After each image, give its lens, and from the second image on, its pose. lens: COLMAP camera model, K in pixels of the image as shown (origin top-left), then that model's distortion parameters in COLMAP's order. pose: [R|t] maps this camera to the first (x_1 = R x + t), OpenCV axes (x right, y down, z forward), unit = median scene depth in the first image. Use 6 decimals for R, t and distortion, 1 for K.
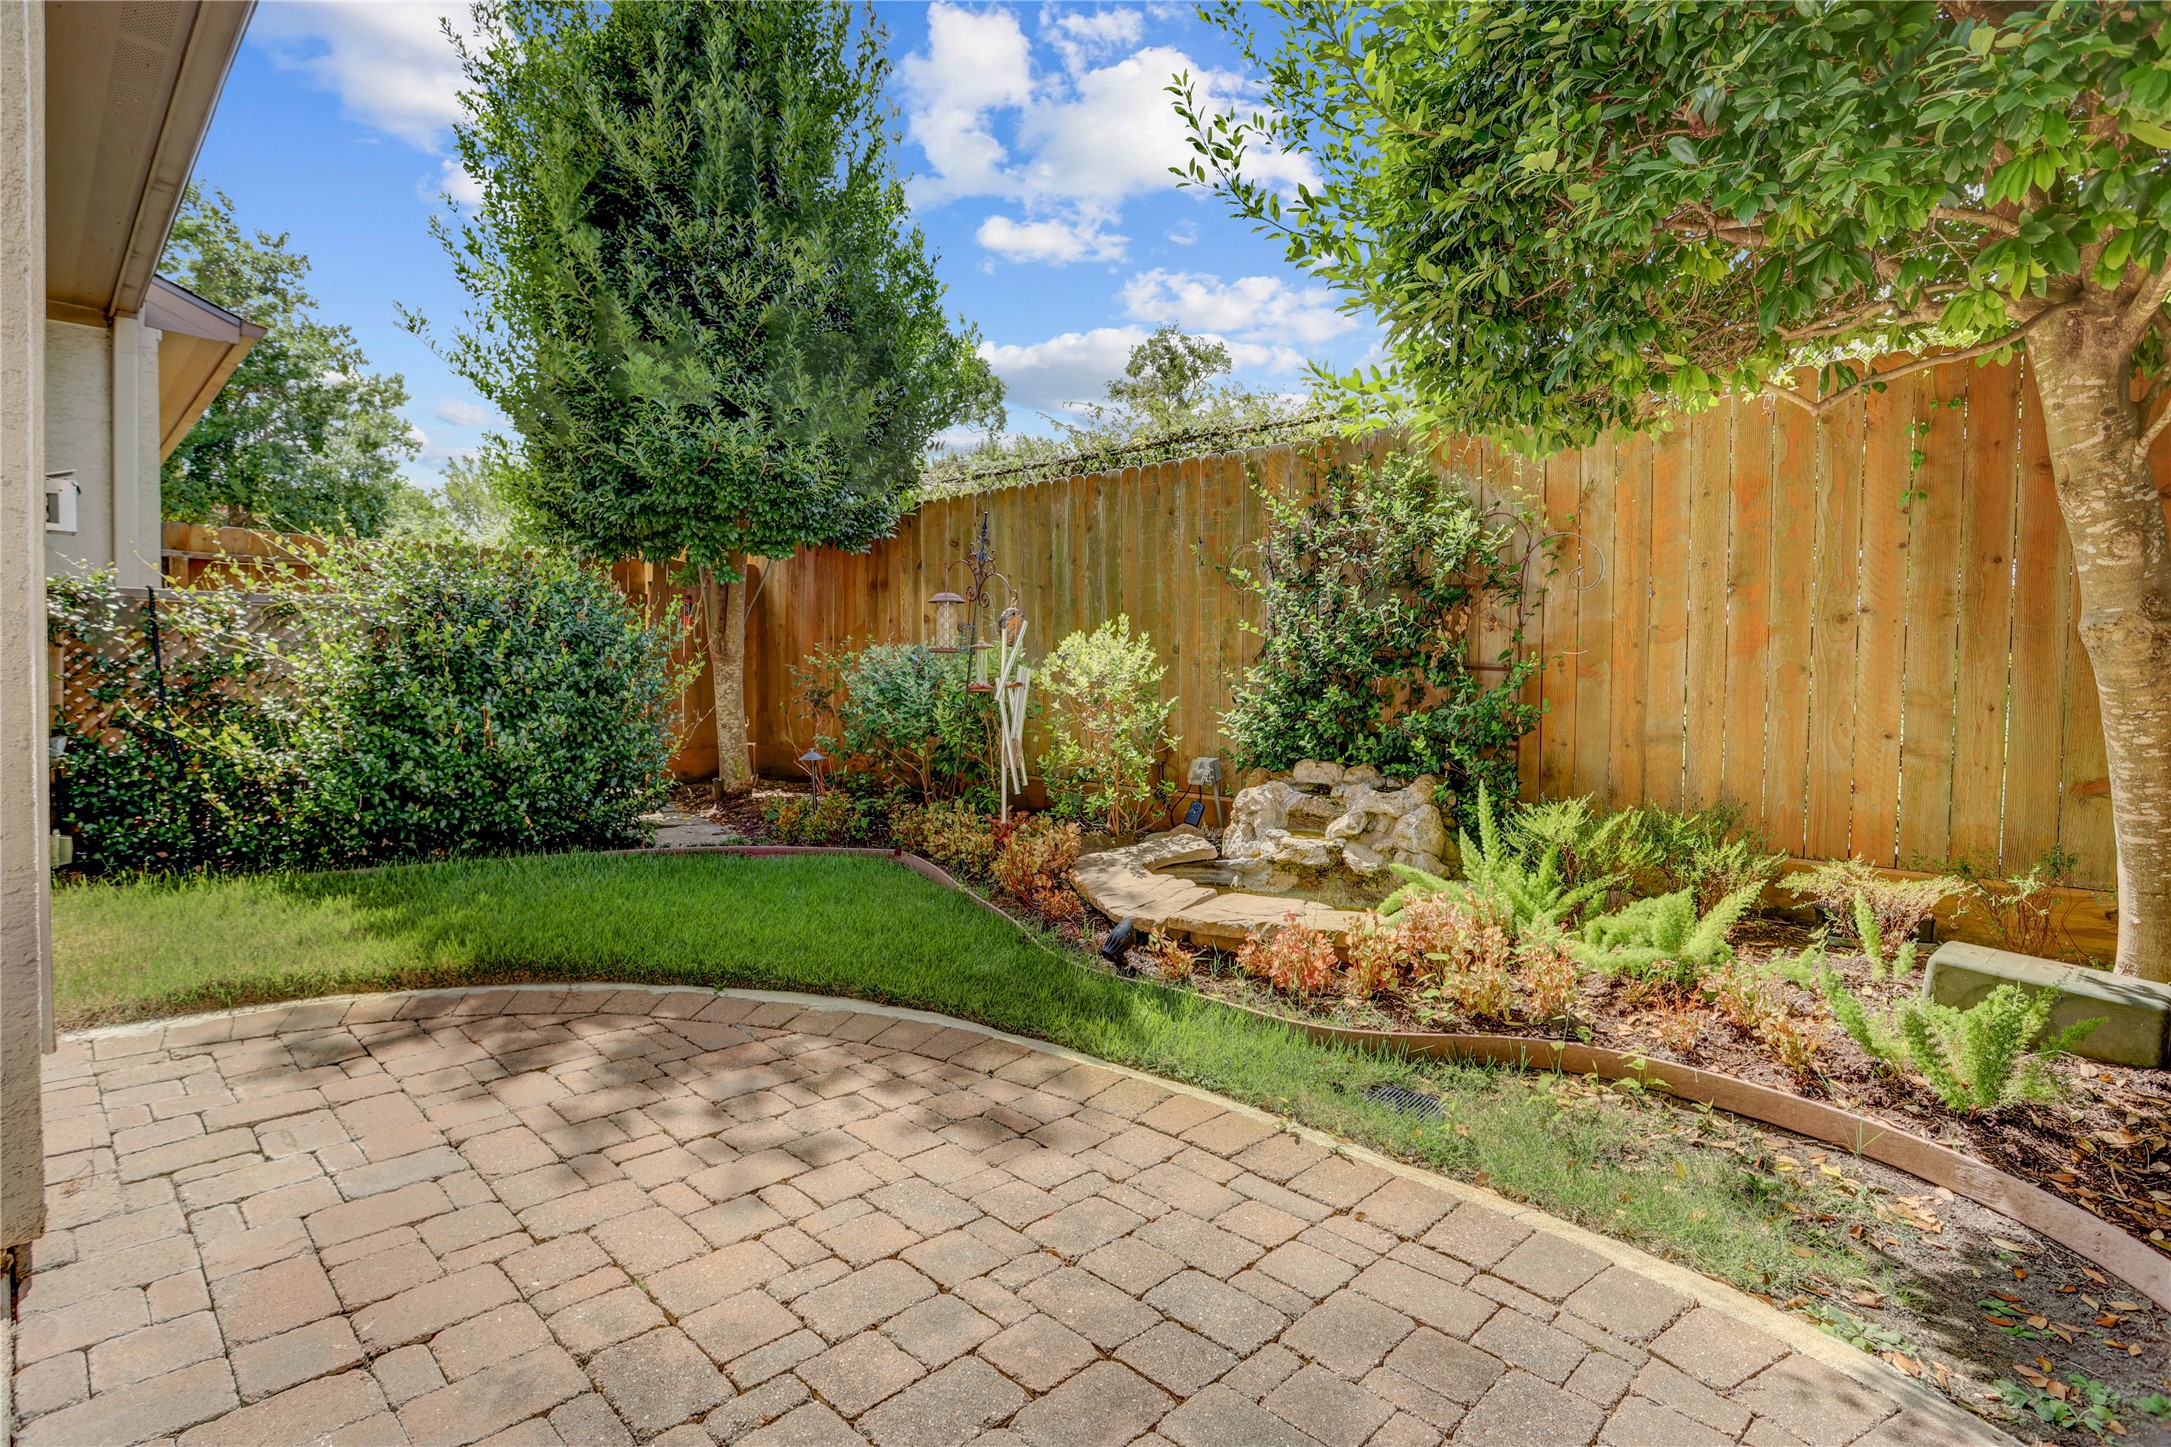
lens RADIAL K [[1066.4, 0, 1075.0], [0, 1066.4, 694.0], [0, 0, 1]] dist [-0.032963, 0.001551]
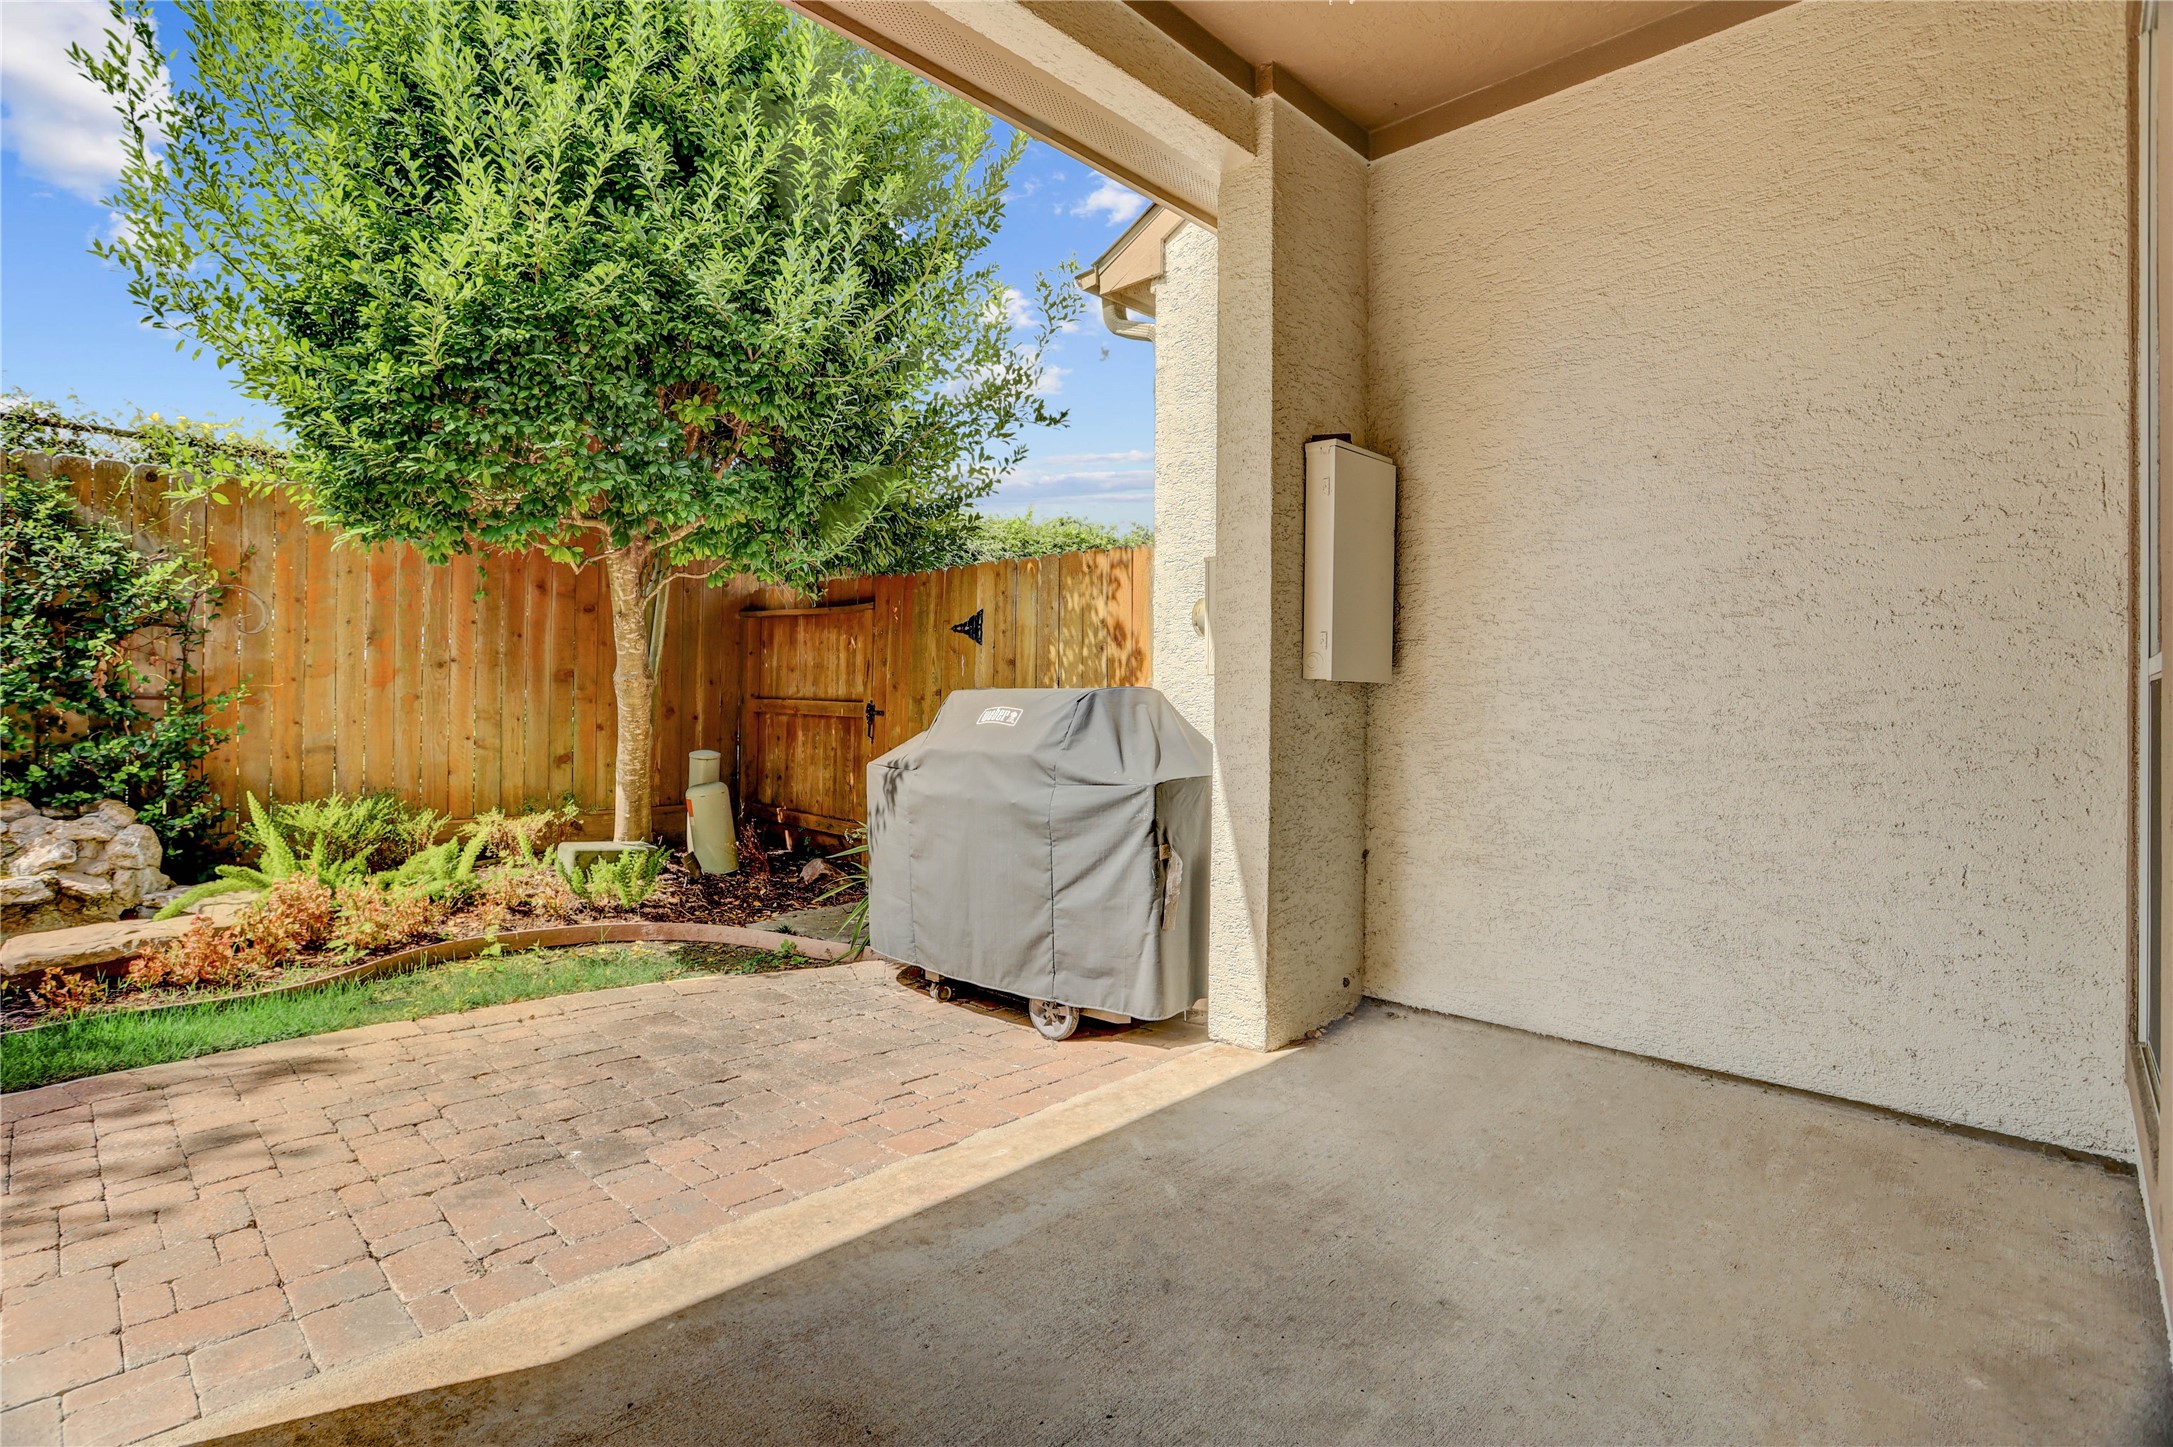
lens RADIAL K [[1067.4, 0, 1075.9], [0, 1067.4, 694.0], [0, 0, 1]] dist [-0.032963, 0.001551]
pose [[0.014936, -0.015993, 0.999761, -0.853691], [0.008163, 0.999841, 0.015872, -0.046208], [-0.999855, 0.007924, 0.015064, 0.018054]]
